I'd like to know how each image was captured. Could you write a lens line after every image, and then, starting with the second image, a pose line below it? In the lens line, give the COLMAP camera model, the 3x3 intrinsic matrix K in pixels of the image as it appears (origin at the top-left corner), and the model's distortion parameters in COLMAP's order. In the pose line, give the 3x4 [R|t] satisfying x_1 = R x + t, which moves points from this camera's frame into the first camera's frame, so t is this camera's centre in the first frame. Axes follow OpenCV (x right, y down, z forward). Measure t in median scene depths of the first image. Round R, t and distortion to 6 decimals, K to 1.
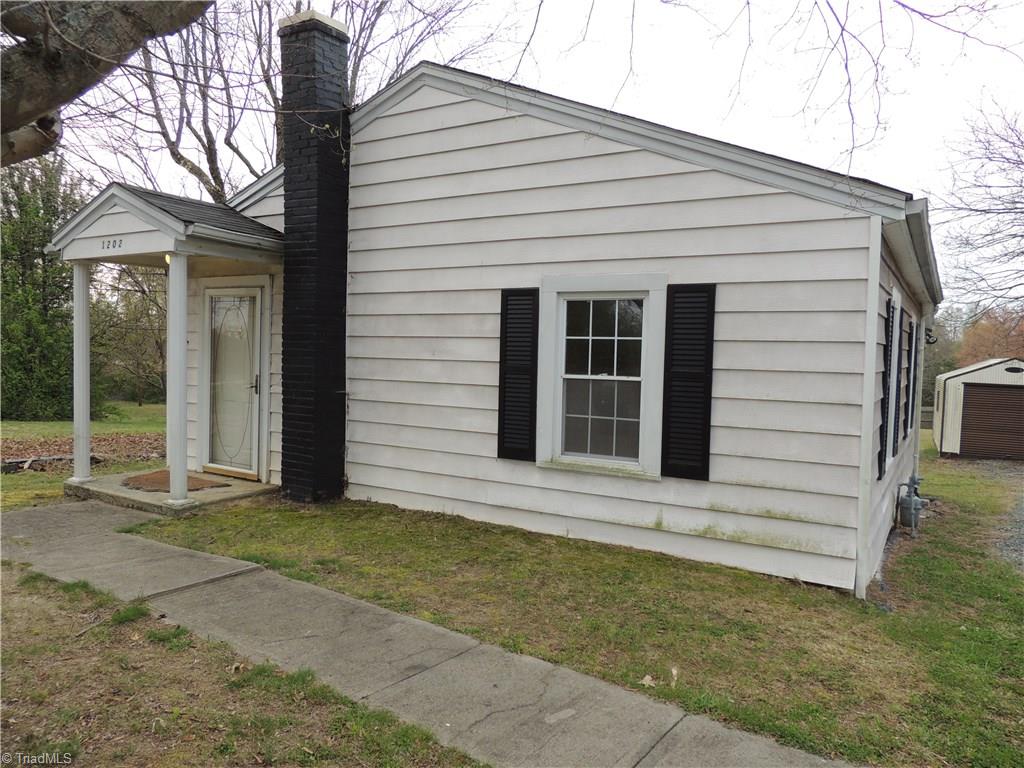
lens RADIAL K [[719.9, 0, 511.5], [0, 719.9, 381.4], [0, 0, 1]] dist [-0.006016, -0.004682]
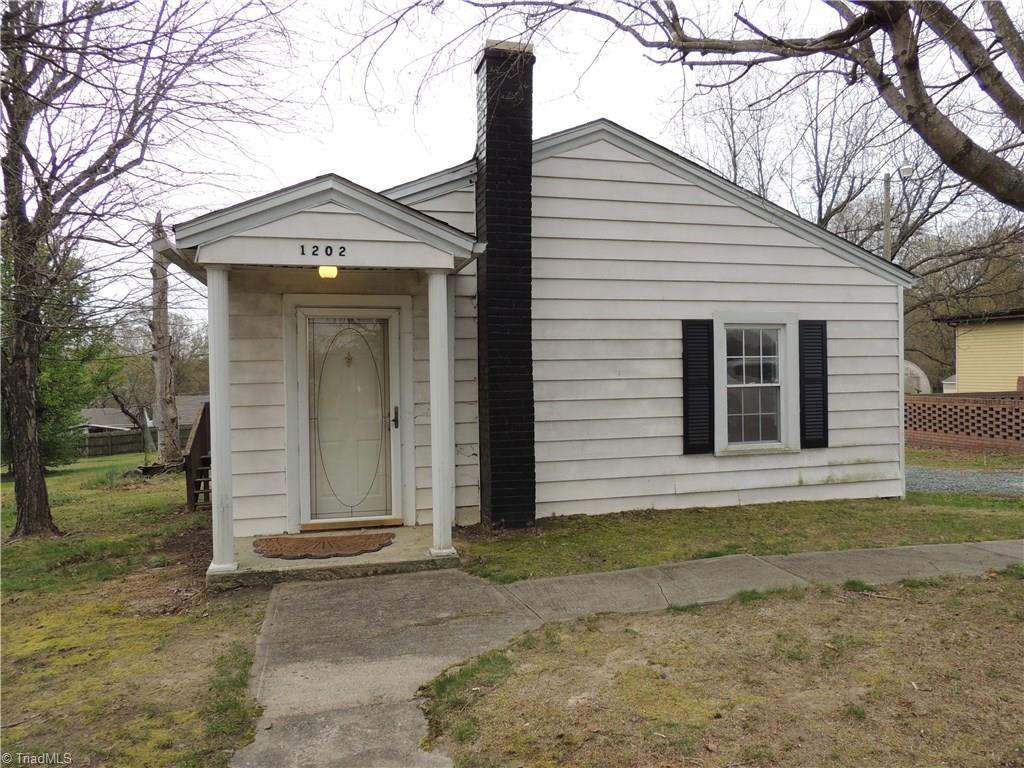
lens RADIAL K [[719.9, 0, 504.3], [0, 719.9, 384.8], [0, 0, 1]] dist [-0.006016, -0.004682]
pose [[0.697490, -0.043438, 0.715277, -1.167161], [0.063733, 0.997966, -0.001543, -0.033855], [-0.713755, 0.046663, 0.698840, 0.362602]]
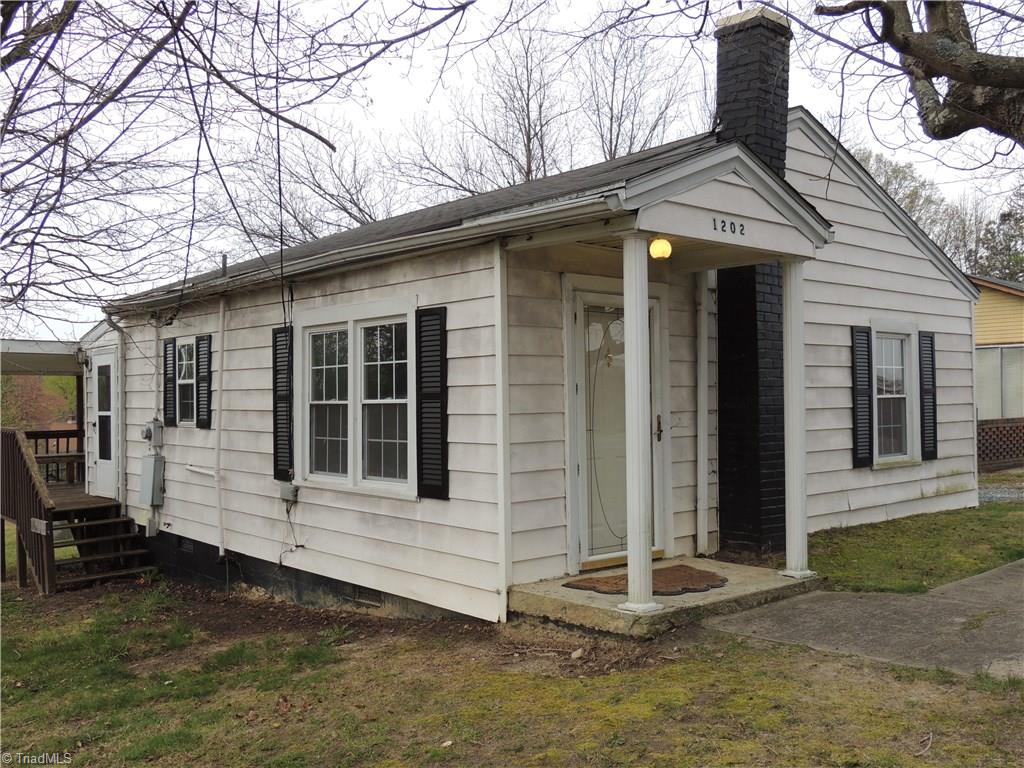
lens RADIAL K [[957.5, 0, 510.4], [0, 957.5, 383.0], [0, 0, 1]] dist [0.003379, 0.000000]
pose [[0.310522, -0.009917, 0.950515, -1.748462], [0.062362, 0.998004, -0.009960, -0.054682], [-0.948518, 0.062369, 0.310520, 1.083141]]
